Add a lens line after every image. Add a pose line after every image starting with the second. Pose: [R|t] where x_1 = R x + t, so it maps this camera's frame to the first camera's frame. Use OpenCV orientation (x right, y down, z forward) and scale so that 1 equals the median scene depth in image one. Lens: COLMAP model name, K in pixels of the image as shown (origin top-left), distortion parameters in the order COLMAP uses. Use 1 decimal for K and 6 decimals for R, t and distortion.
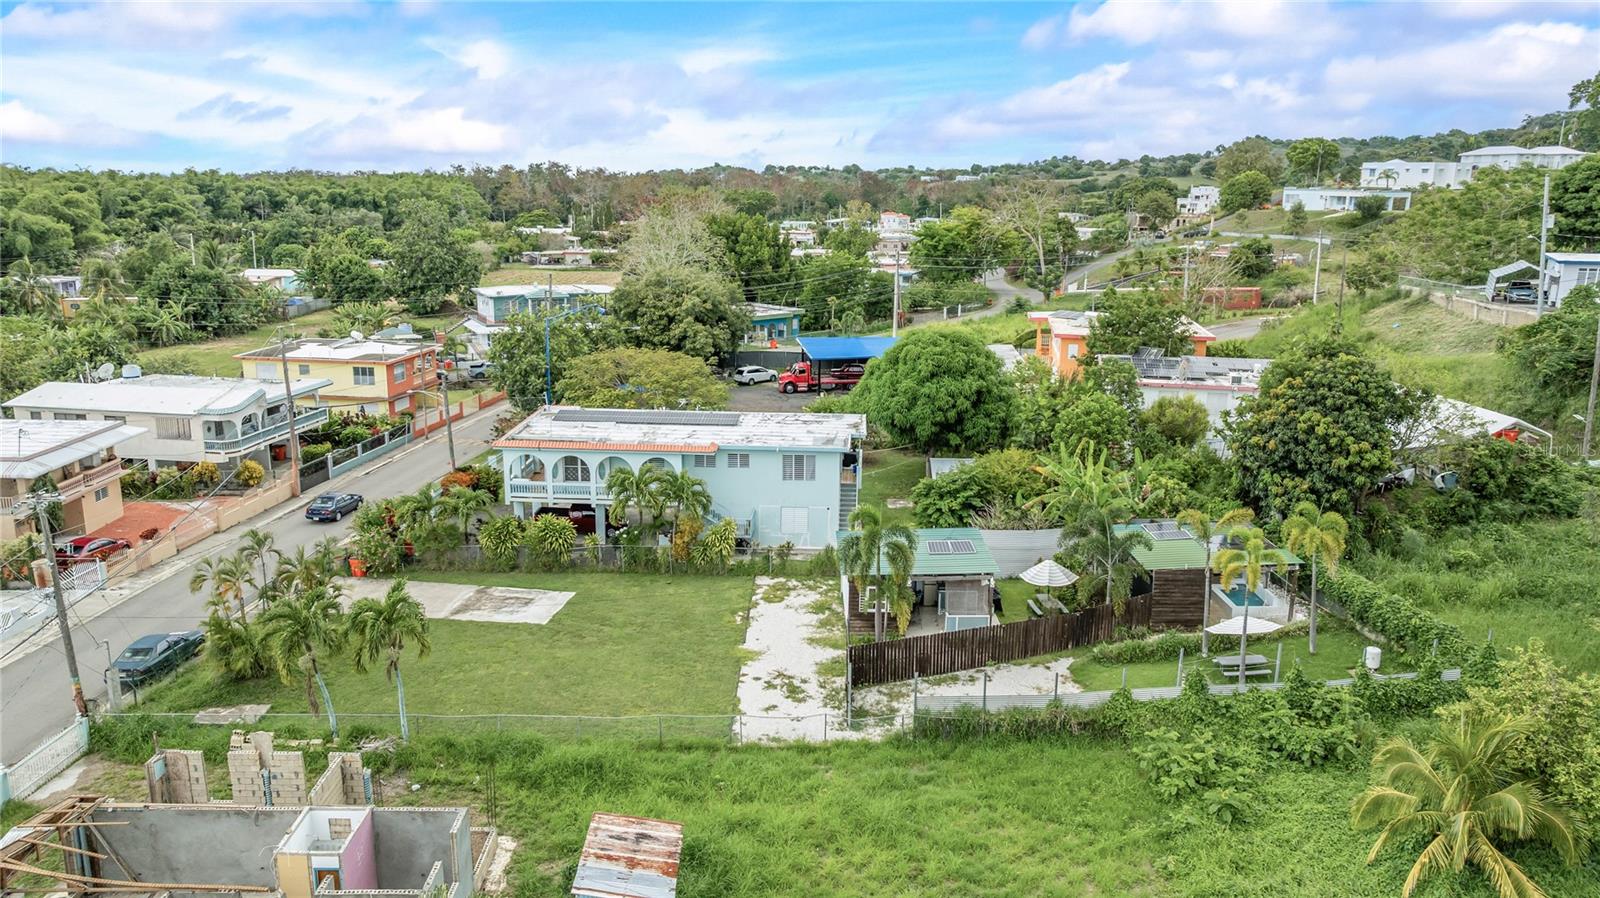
lens RADIAL K [[1129.4, 0, 803.4], [0, 1129.4, 459.9], [0, 0, 1]] dist [-0.033442, 0.037929]
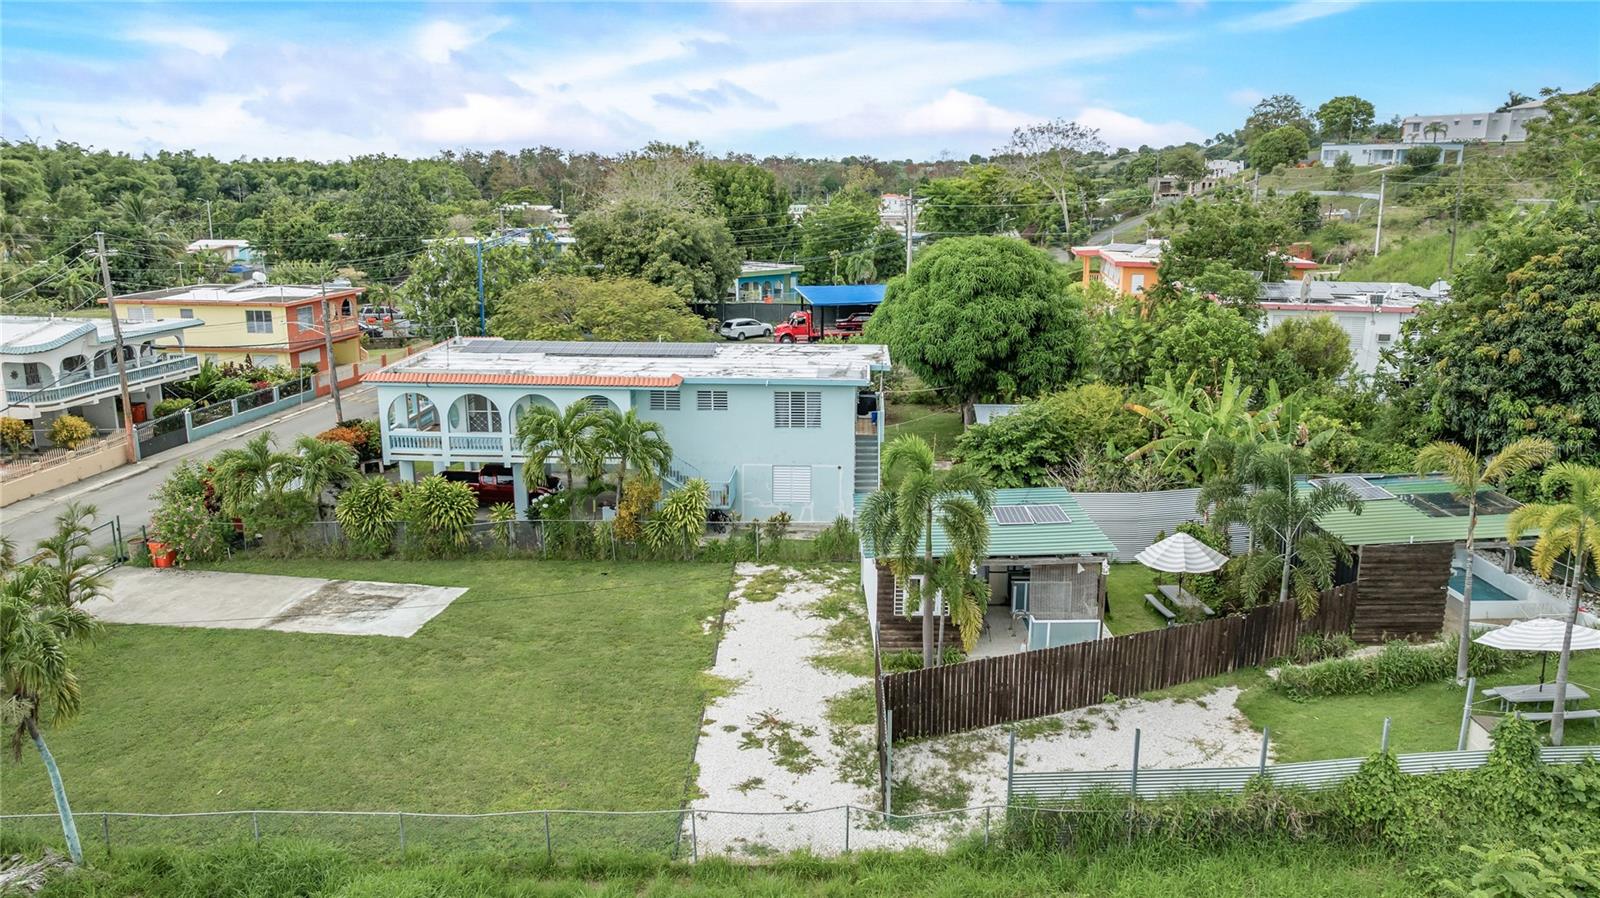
lens RADIAL K [[1129.4, 0, 802.6], [0, 1129.4, 443.2], [0, 0, 1]] dist [-0.033442, 0.037929]
pose [[0.999970, -0.007702, -0.001133, -0.000227], [0.007691, 0.999927, -0.009298, 0.036997], [0.001205, 0.009289, 0.999956, 0.311927]]
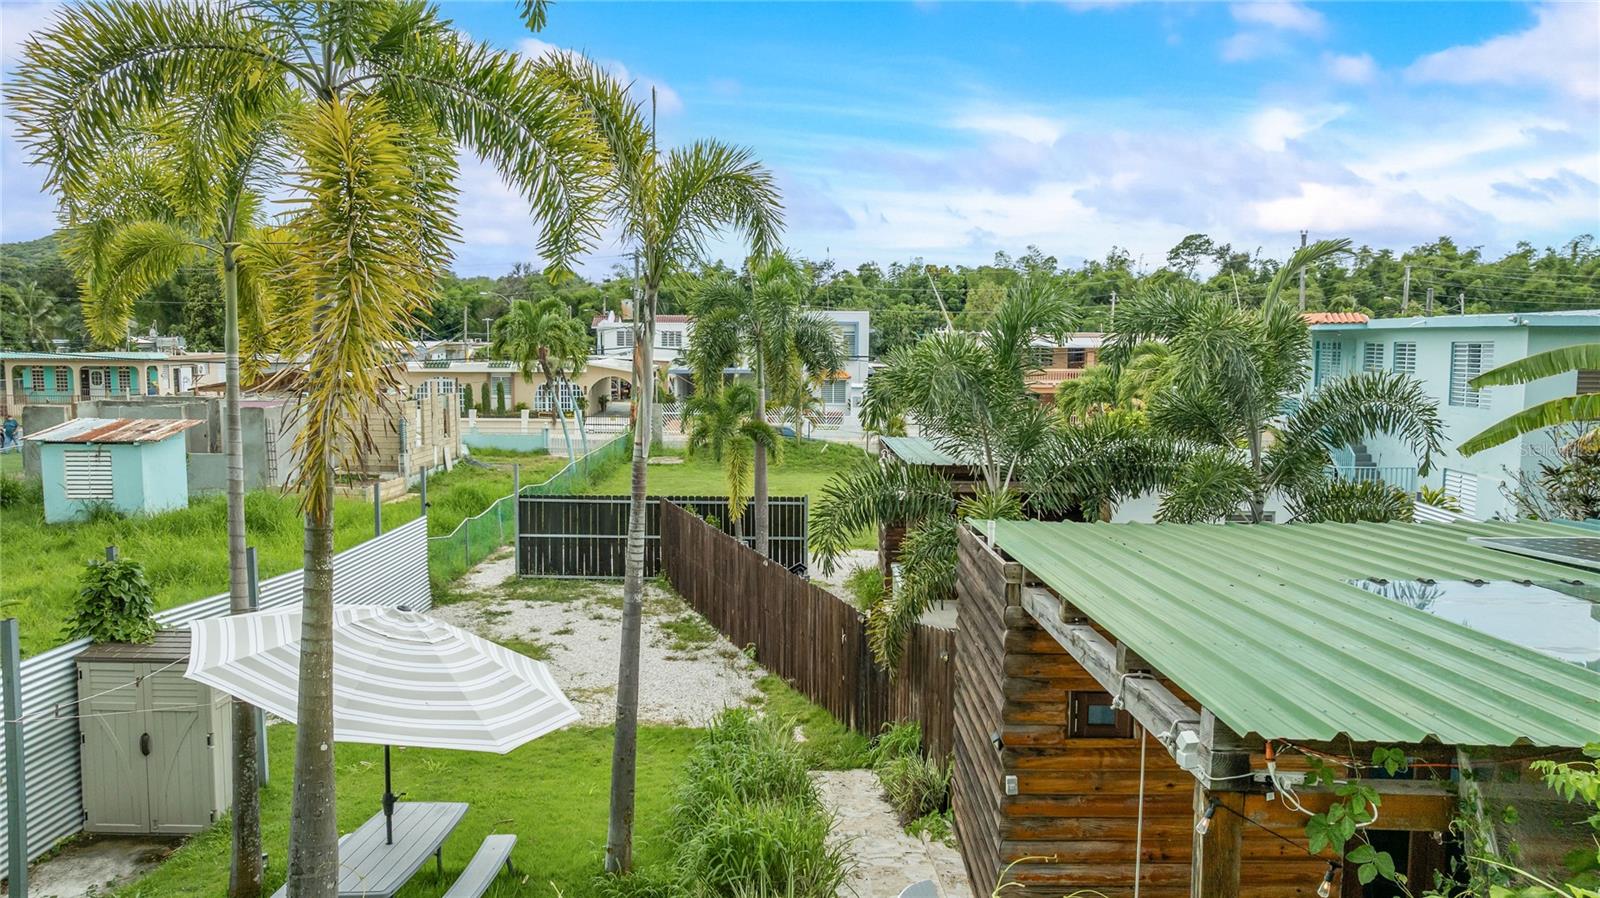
lens RADIAL K [[1129.4, 0, 793.6], [0, 1129.4, 447.5], [0, 0, 1]] dist [-0.033442, 0.037929]
pose [[-0.022189, 0.084768, -0.996154, 0.442047], [-0.246600, 0.965148, 0.087623, 0.061344], [0.968863, 0.247596, -0.000512, 0.811704]]
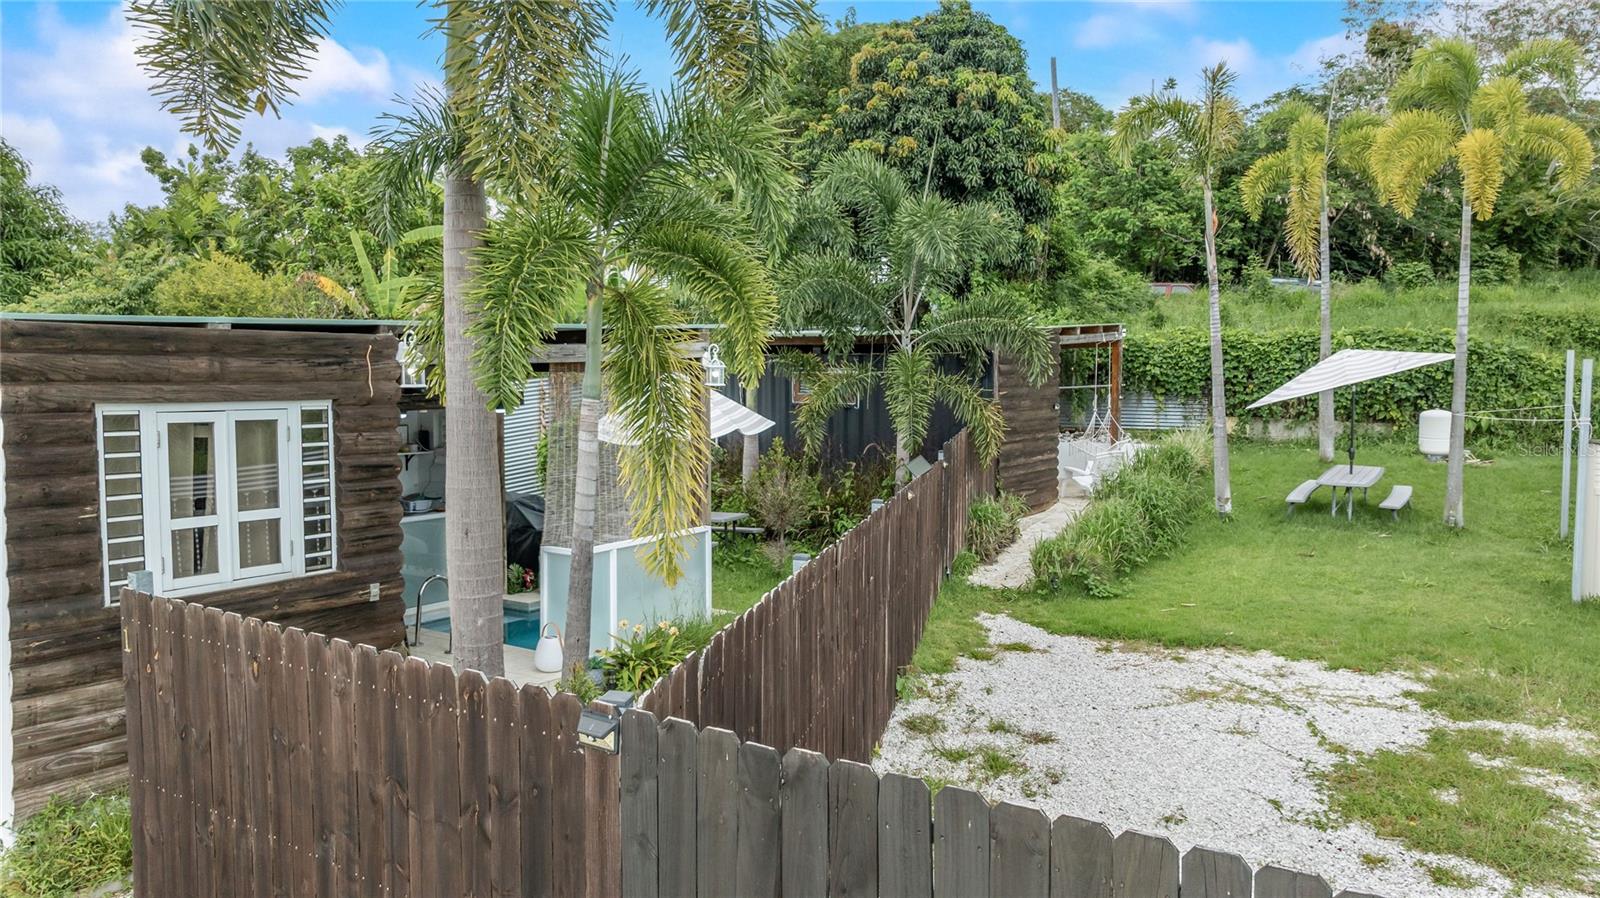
lens RADIAL K [[1129.4, 0, 797.1], [0, 1129.4, 449.2], [0, 0, 1]] dist [-0.033442, 0.037929]
pose [[0.557255, -0.066078, 0.827708, -0.011296], [0.203987, 0.977174, -0.059324, 0.119244], [-0.804895, 0.201900, 0.558015, 0.726266]]
